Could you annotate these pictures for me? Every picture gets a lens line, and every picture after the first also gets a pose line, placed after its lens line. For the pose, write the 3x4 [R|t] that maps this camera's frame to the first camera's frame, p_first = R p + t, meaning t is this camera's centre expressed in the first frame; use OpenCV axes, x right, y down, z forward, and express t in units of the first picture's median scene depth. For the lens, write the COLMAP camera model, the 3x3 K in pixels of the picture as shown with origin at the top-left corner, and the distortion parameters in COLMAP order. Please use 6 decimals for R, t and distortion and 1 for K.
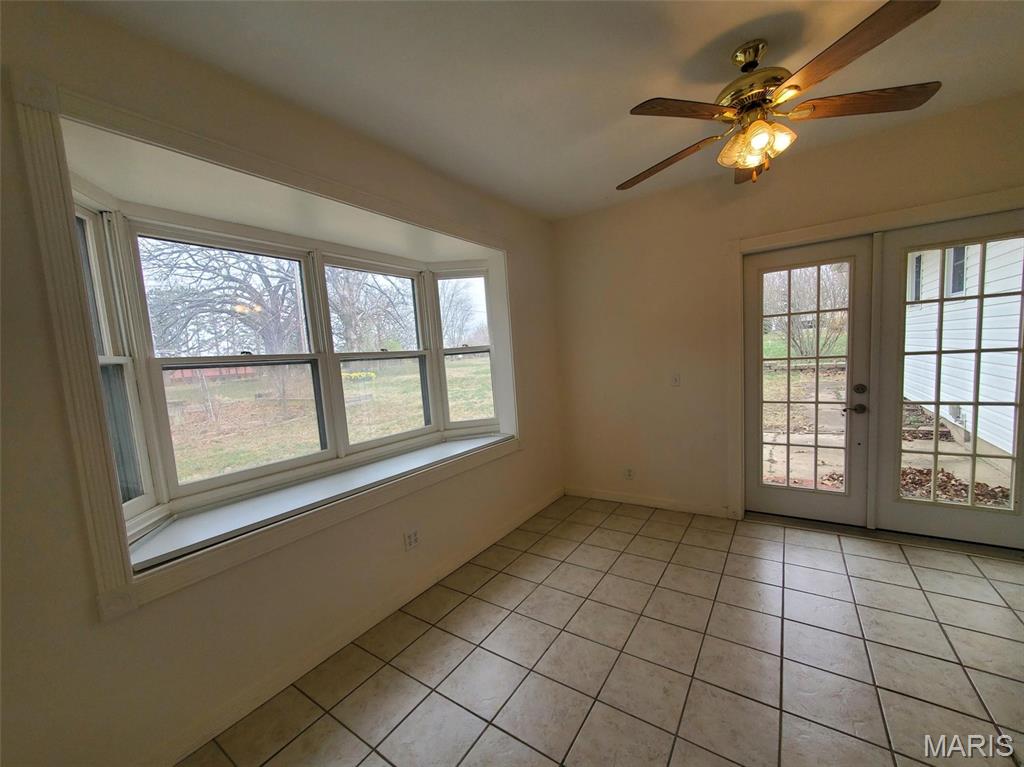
lens RADIAL K [[406.3, 0, 504.9], [0, 406.3, 394.5], [0, 0, 1]] dist [0.002576, -0.000698]
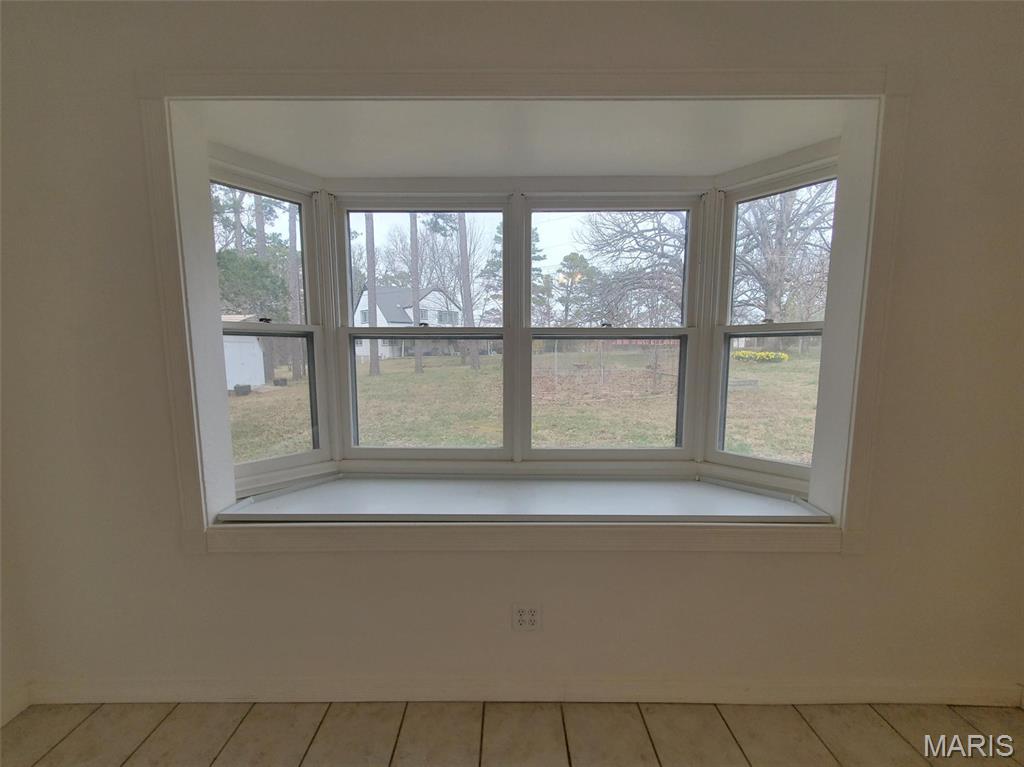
lens RADIAL K [[406.3, 0, 504.9], [0, 406.3, 394.5], [0, 0, 1]] dist [0.002576, -0.000698]
pose [[0.570337, 0.162784, -0.805119, 0.156364], [-0.111026, 0.986449, 0.120797, -0.051677], [0.813872, 0.020494, 0.580682, 0.415923]]
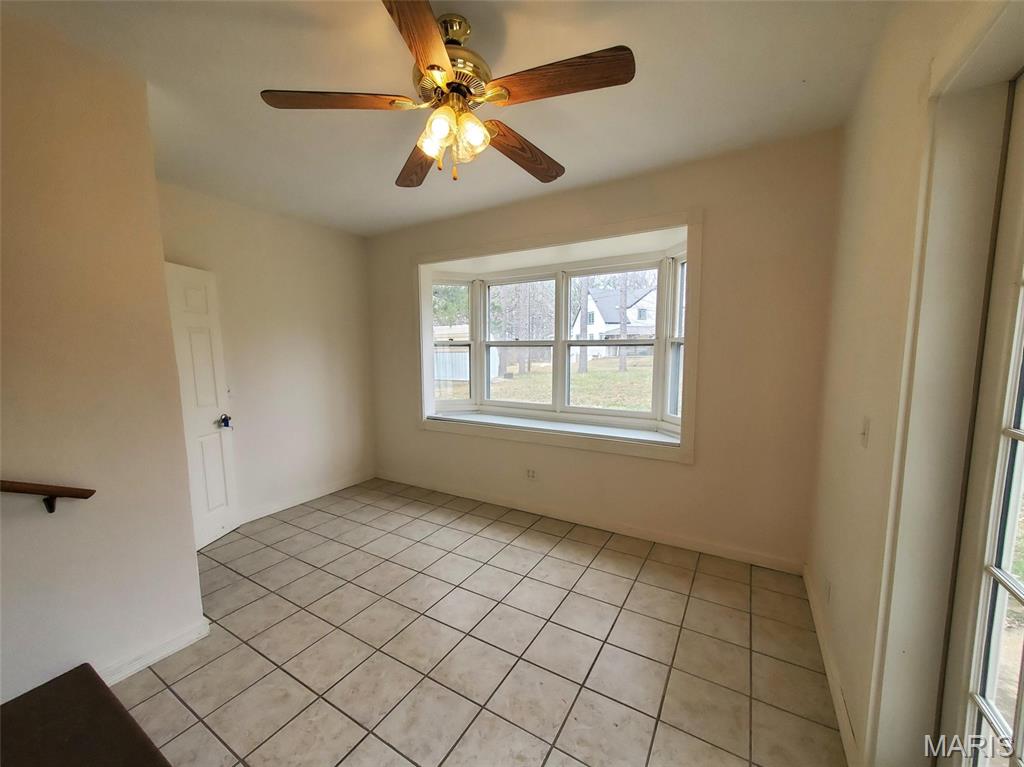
lens RADIAL K [[406.3, 0, 504.9], [0, 406.3, 394.5], [0, 0, 1]] dist [0.002576, -0.000698]
pose [[0.061367, 0.181977, -0.981386, 0.801773], [-0.086457, 0.980513, 0.176409, -0.118260], [0.994364, 0.074022, 0.075905, 0.552917]]
